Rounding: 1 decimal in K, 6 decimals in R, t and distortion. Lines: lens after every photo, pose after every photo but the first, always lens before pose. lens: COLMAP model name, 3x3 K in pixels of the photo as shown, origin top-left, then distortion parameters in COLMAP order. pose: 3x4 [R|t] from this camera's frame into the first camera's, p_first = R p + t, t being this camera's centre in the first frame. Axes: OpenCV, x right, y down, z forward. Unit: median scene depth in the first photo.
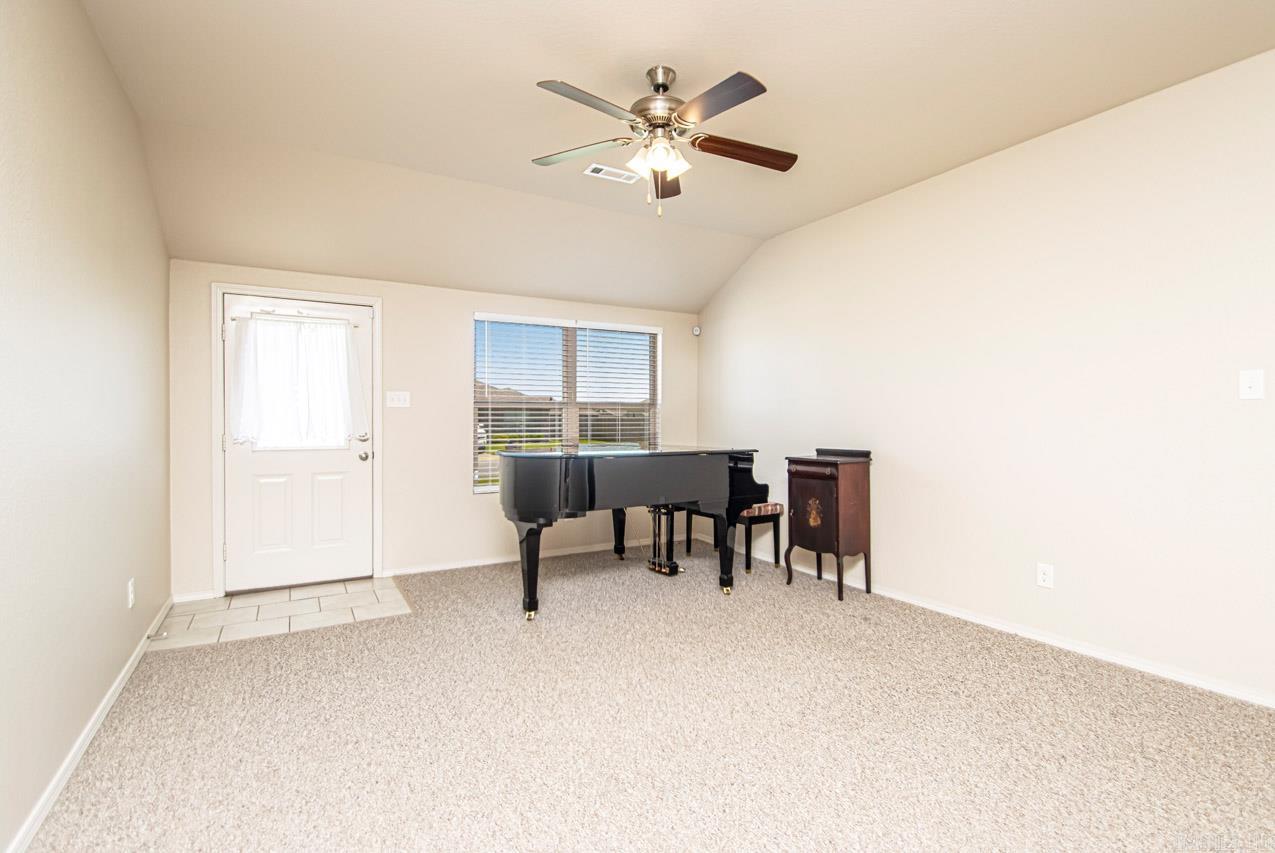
lens RADIAL K [[596.1, 0, 647.3], [0, 596.1, 424.4], [0, 0, 1]] dist [0.022423, -0.018303]
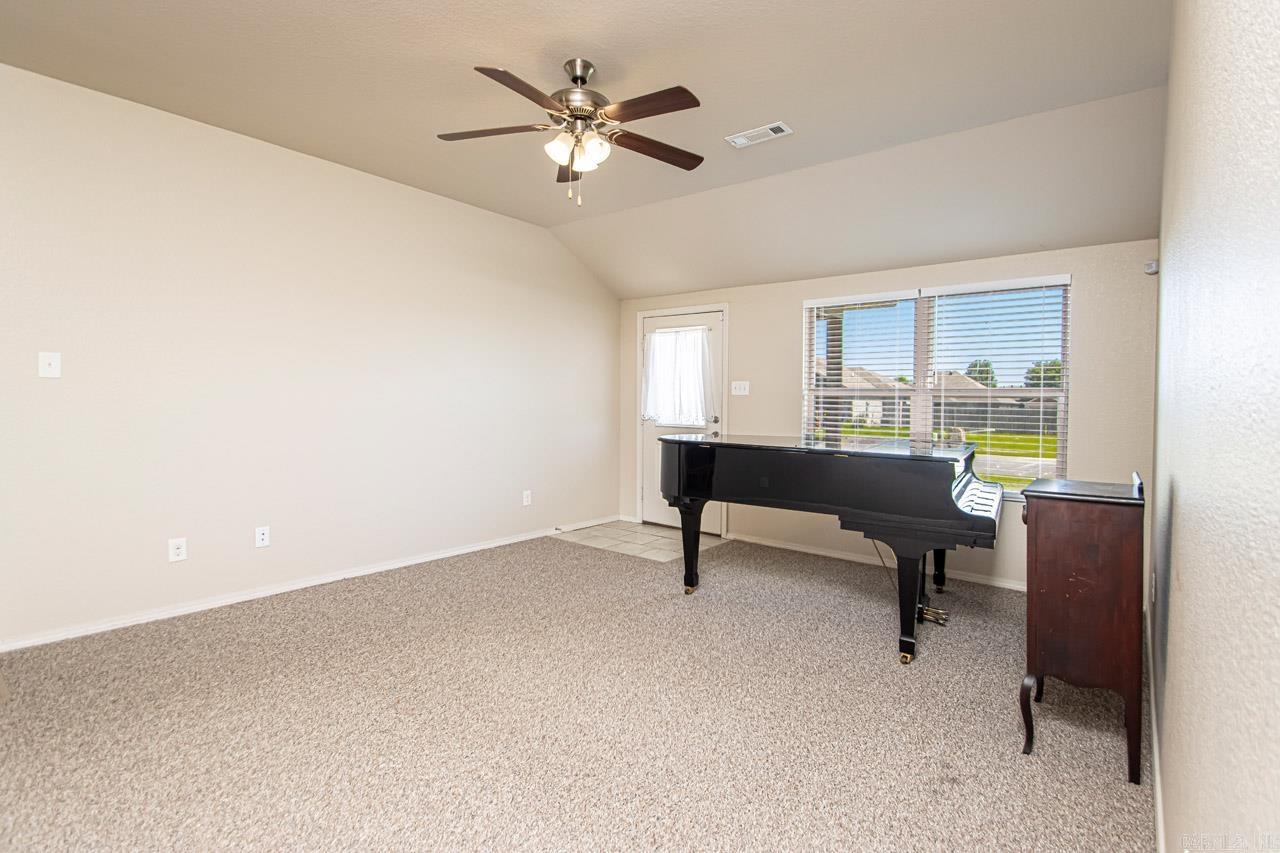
lens RADIAL K [[590.9, 0, 648.1], [0, 590.9, 426.2], [0, 0, 1]] dist [0.024821, -0.017288]
pose [[0.397605, 0.047711, -0.916316, 0.584984], [-0.022515, 0.998854, 0.042239, -0.014279], [0.917281, 0.003836, 0.398223, 0.400862]]
